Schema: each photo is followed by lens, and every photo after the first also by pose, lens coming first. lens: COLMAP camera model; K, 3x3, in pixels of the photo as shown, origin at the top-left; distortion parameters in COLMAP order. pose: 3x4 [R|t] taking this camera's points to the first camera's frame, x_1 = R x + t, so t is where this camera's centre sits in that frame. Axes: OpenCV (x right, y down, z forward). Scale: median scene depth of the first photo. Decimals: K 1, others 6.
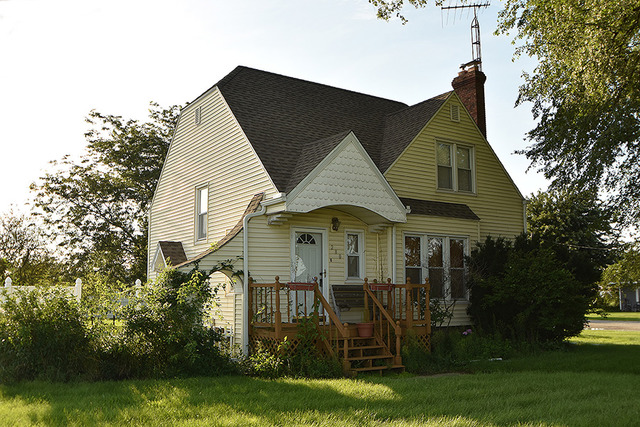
lens RADIAL K [[594.8, 0, 320.2], [0, 594.8, 214.6], [0, 0, 1]] dist [-0.001568, 0.000000]
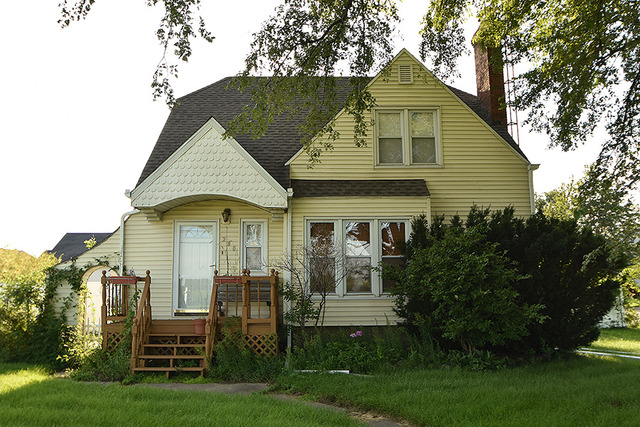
lens RADIAL K [[495.8, 0, 319.8], [0, 495.8, 213.0], [0, 0, 1]] dist [-0.005377, 0.000927]
pose [[0.832710, -0.083951, -0.547308, 0.525170], [0.074904, 0.996433, -0.038878, 0.048504], [0.548619, -0.008621, 0.836028, 0.360425]]
